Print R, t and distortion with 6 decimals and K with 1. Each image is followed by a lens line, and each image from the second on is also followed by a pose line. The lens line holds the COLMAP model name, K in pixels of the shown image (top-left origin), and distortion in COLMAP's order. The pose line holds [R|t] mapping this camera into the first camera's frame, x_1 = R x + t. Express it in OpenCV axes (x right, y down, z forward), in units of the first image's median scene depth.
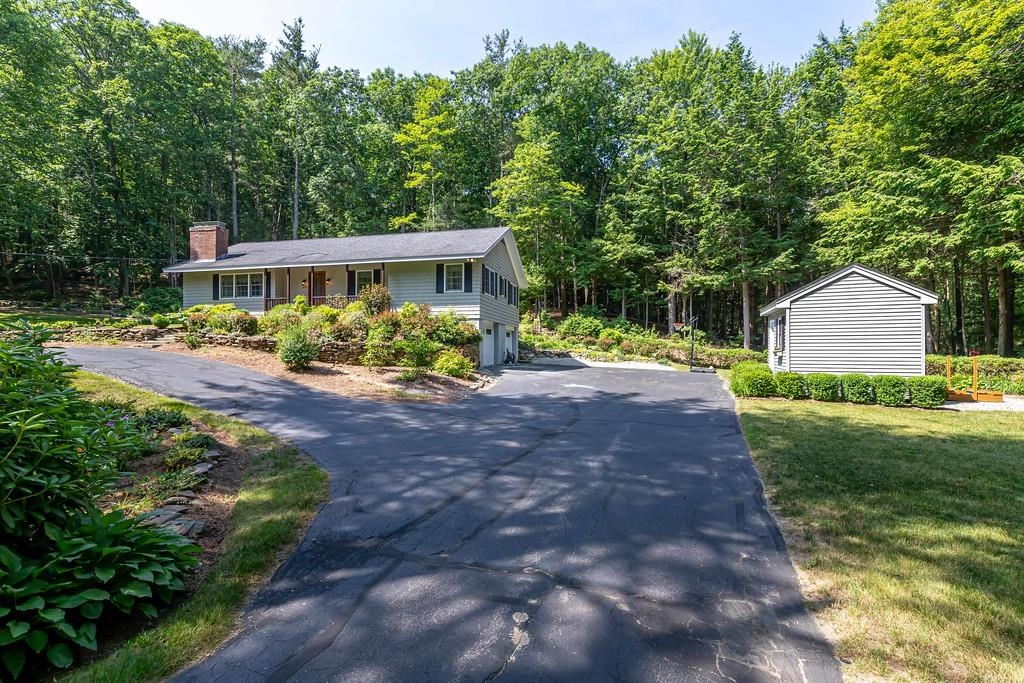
lens RADIAL K [[453.1, 0, 512.0], [0, 453.1, 341.5], [0, 0, 1]] dist [0.025259, -0.000091]
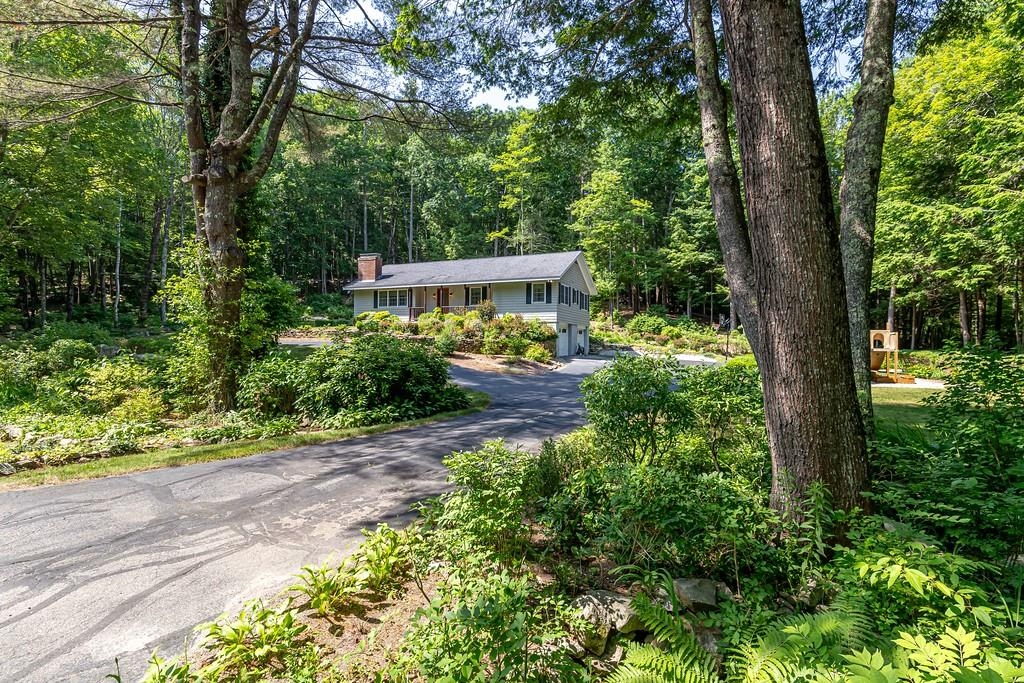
lens RADIAL K [[478.8, 0, 512.0], [0, 478.8, 341.5], [0, 0, 1]] dist [-0.000184, -0.000089]
pose [[0.982650, 0.005765, -0.185380, 0.052499], [-0.002496, 0.999837, 0.017862, -0.012755], [0.185453, -0.017090, 0.982505, -0.374645]]
